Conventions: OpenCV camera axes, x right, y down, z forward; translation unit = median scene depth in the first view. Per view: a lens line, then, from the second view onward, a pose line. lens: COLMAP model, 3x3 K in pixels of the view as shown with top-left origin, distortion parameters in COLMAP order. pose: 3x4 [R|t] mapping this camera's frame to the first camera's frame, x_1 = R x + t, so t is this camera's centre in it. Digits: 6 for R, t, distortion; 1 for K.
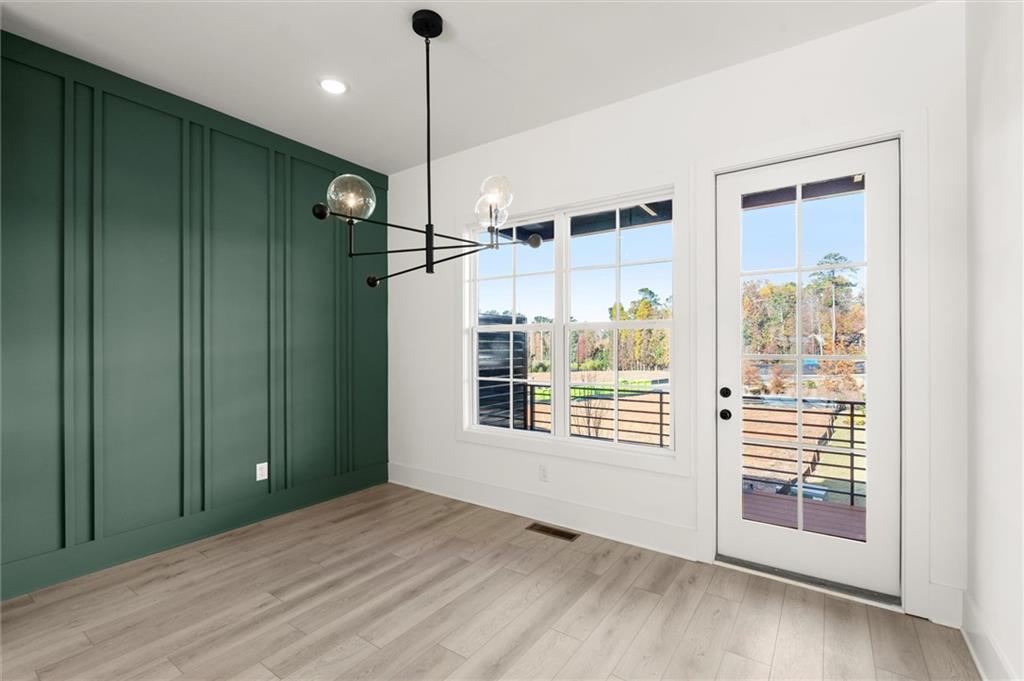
lens RADIAL K [[457.2, 0, 511.0], [0, 457.2, 345.2], [0, 0, 1]] dist [0.011445, 0.000500]
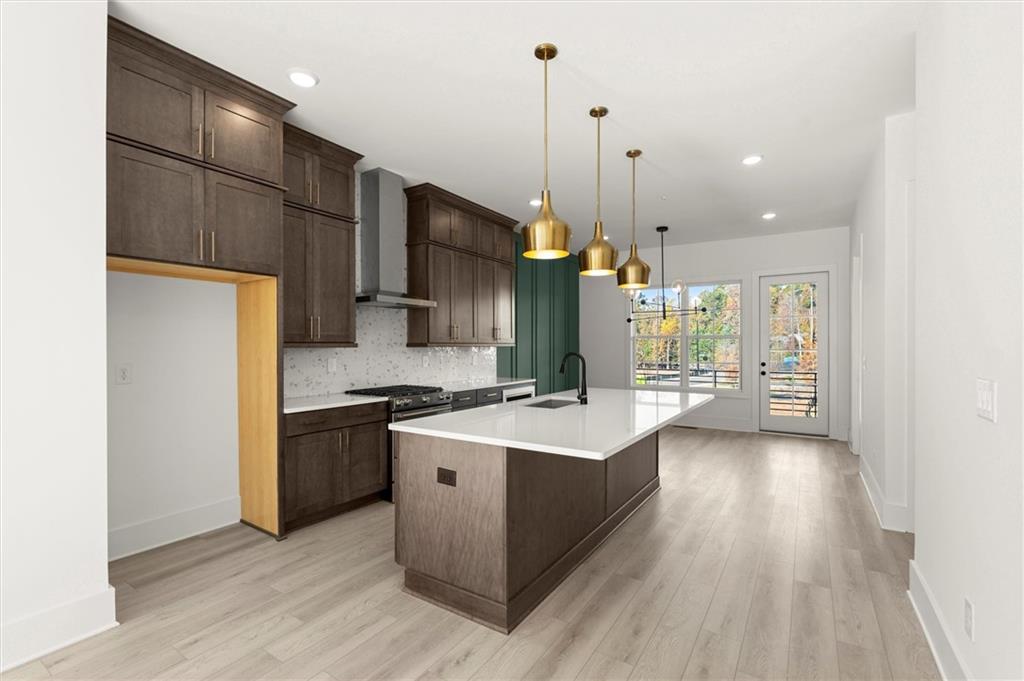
lens RADIAL K [[451.1, 0, 510.5], [0, 451.1, 345.9], [0, 0, 1]] dist [-0.000337, 0.000027]
pose [[0.999736, -0.002438, 0.022859, -0.944896], [0.002361, 0.999991, 0.003389, -0.007511], [-0.022867, -0.003334, 0.999733, -1.390762]]
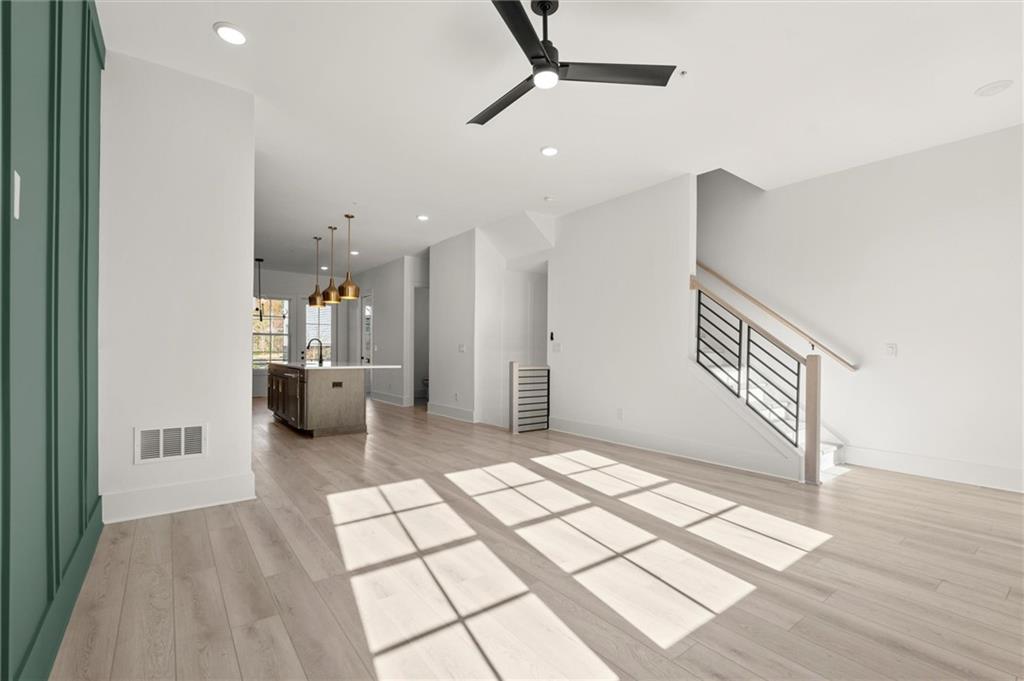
lens RADIAL K [[451.1, 0, 513.9], [0, 451.1, 346.0], [0, 0, 1]] dist [-0.000337, 0.000027]
pose [[0.314172, 0.003055, 0.949361, -2.658825], [-0.000636, 0.999995, -0.003008, 0.056545], [-0.949366, 0.000341, 0.314172, -1.956598]]
